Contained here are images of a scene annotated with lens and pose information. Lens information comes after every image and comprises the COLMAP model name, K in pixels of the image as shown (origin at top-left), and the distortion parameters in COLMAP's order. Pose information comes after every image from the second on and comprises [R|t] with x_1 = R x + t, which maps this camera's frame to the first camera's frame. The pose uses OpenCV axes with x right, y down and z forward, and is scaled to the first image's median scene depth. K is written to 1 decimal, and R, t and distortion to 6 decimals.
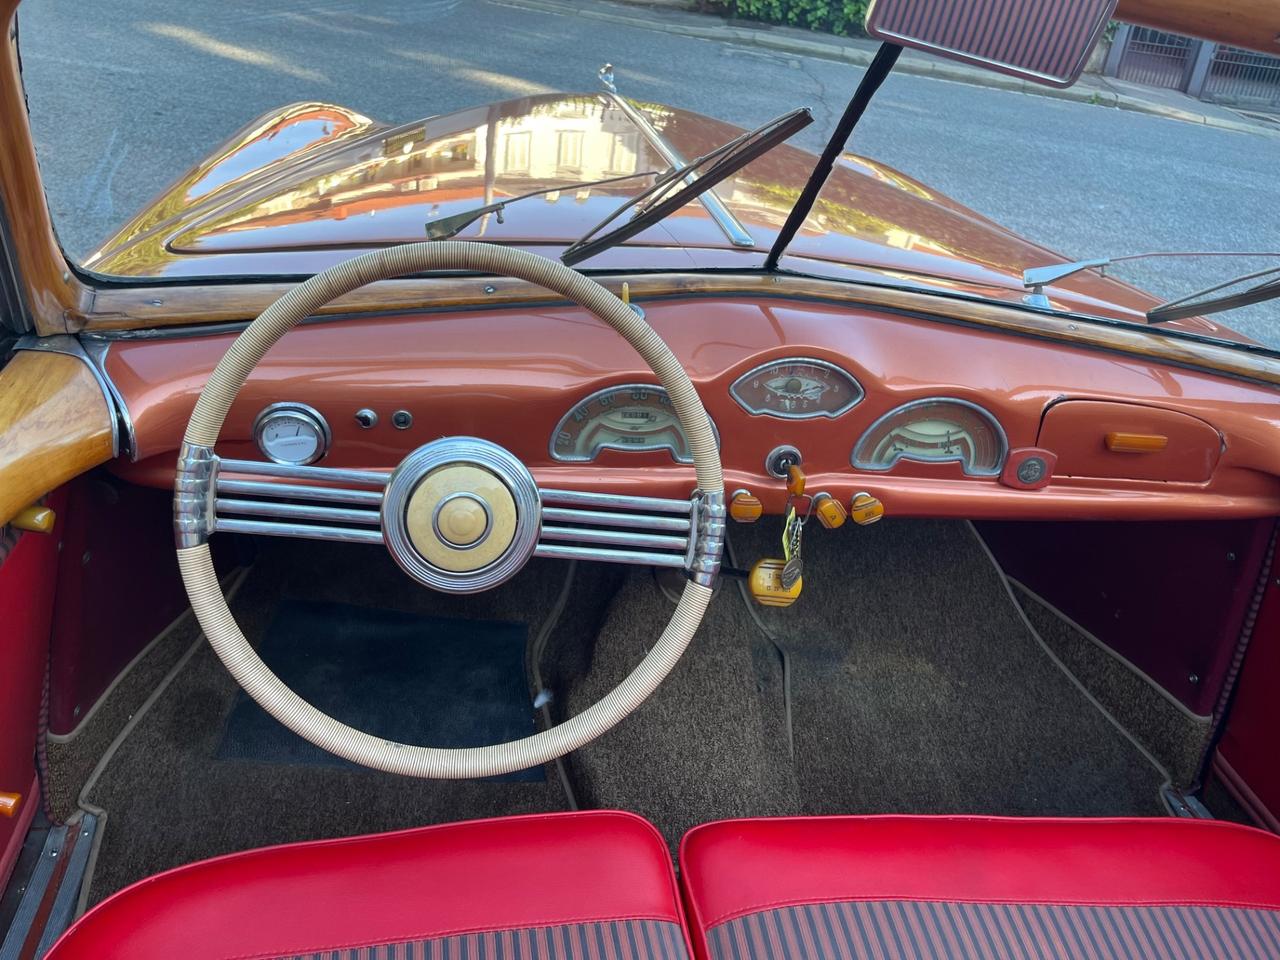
lens RADIAL K [[972.6, 0, 662.3], [0, 972.6, 472.8], [0, 0, 1]] dist [0.059751, -0.077577]
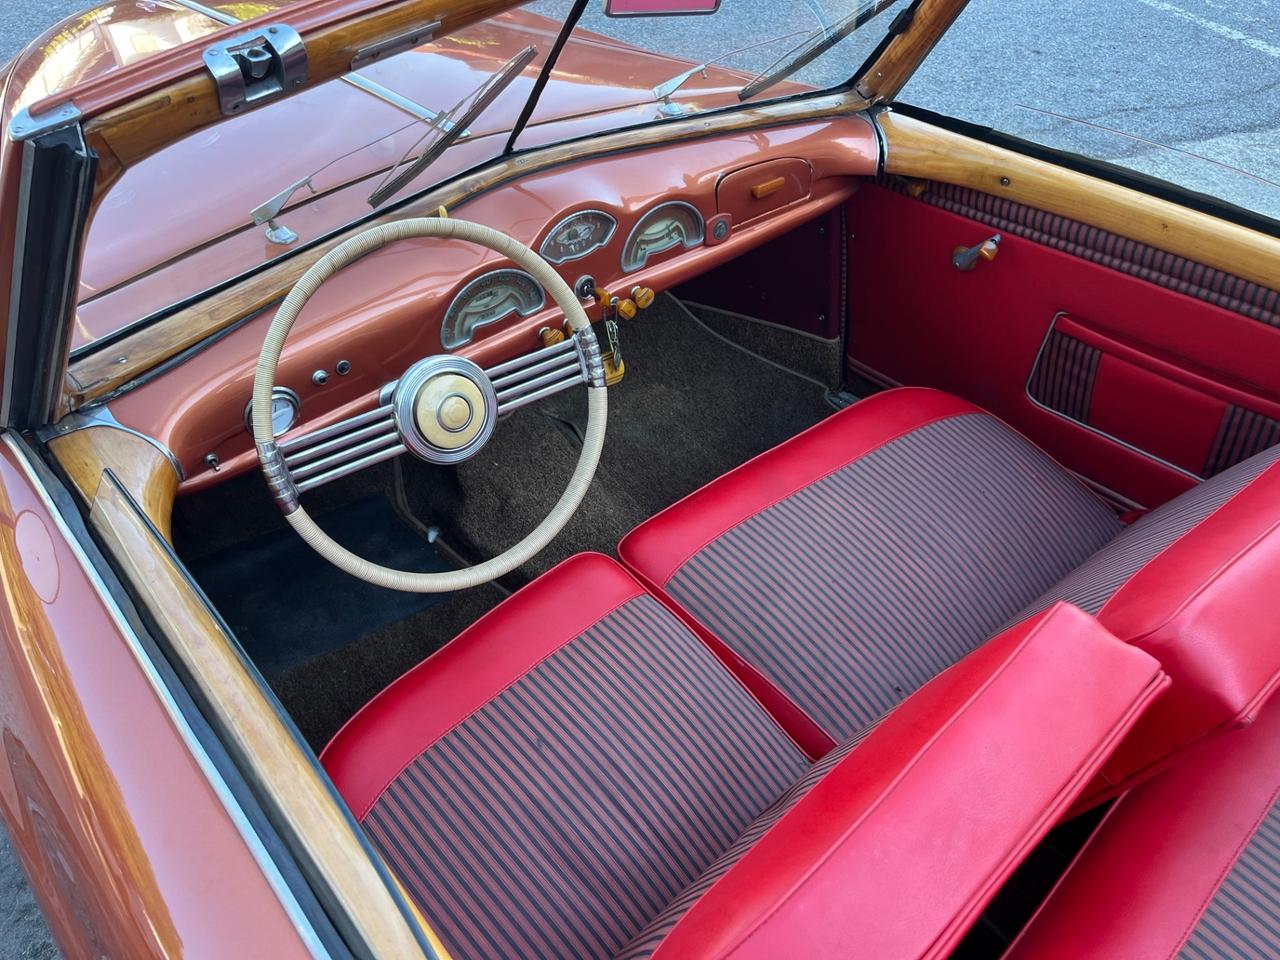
lens RADIAL K [[1176.1, 0, 622.2], [0, 1176.1, 498.8], [0, 0, 1]] dist [0.063540, -0.070100]
pose [[0.818077, -0.444606, 0.364795, -0.595100], [0.347040, 0.887440, 0.303337, -0.240833], [-0.458599, -0.121555, 0.880290, -0.575089]]
